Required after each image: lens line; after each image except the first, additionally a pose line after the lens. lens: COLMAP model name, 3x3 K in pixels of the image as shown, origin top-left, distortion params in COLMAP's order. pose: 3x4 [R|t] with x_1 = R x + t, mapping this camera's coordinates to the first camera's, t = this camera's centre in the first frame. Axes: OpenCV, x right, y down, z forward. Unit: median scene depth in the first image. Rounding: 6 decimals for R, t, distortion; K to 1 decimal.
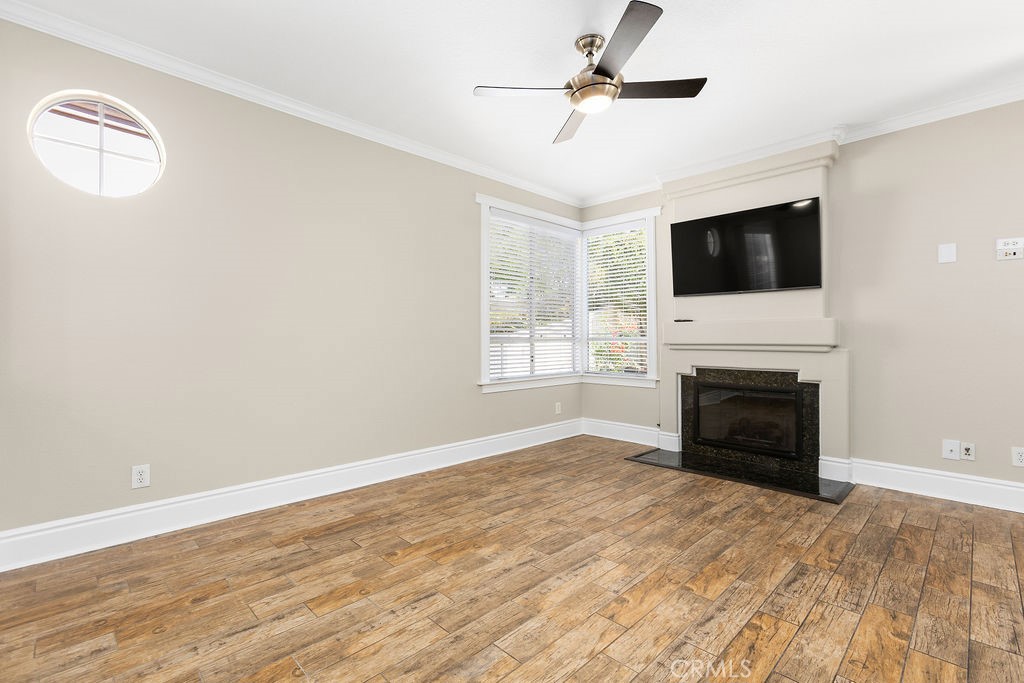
lens RADIAL K [[462.9, 0, 504.9], [0, 462.9, 338.2], [0, 0, 1]] dist [-0.018962, 0.007161]
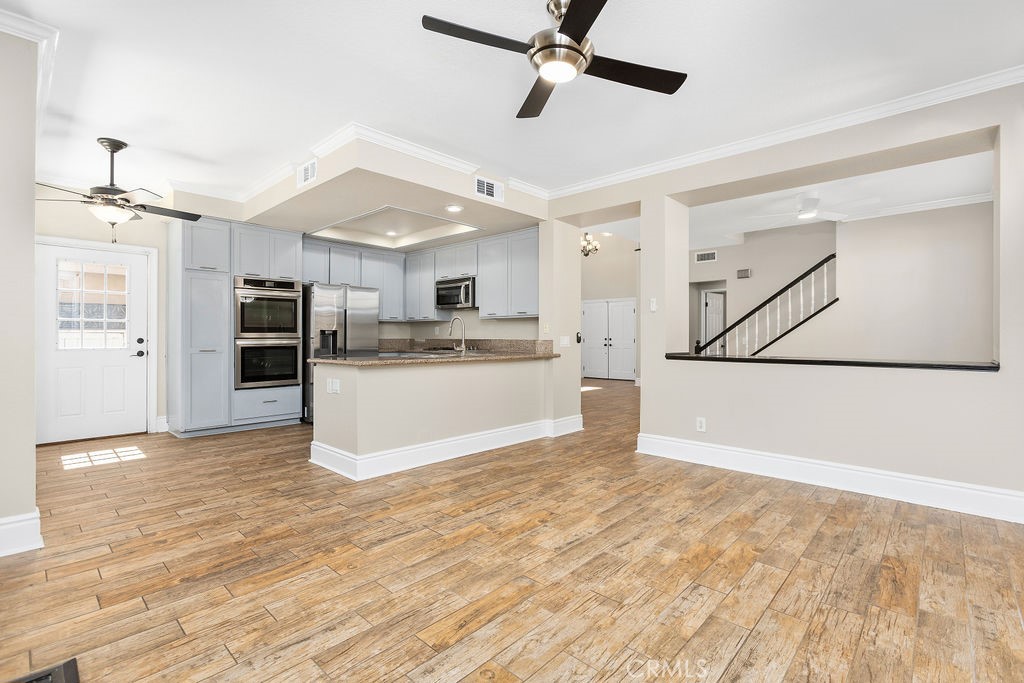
lens RADIAL K [[462.9, 0, 511.7], [0, 462.9, 336.8], [0, 0, 1]] dist [-0.018962, 0.007161]
pose [[-0.998472, -0.002361, -0.055205, 0.294825], [-0.002198, 0.999993, -0.003023, 0.004558], [0.055211, -0.002897, -0.998470, 1.657760]]
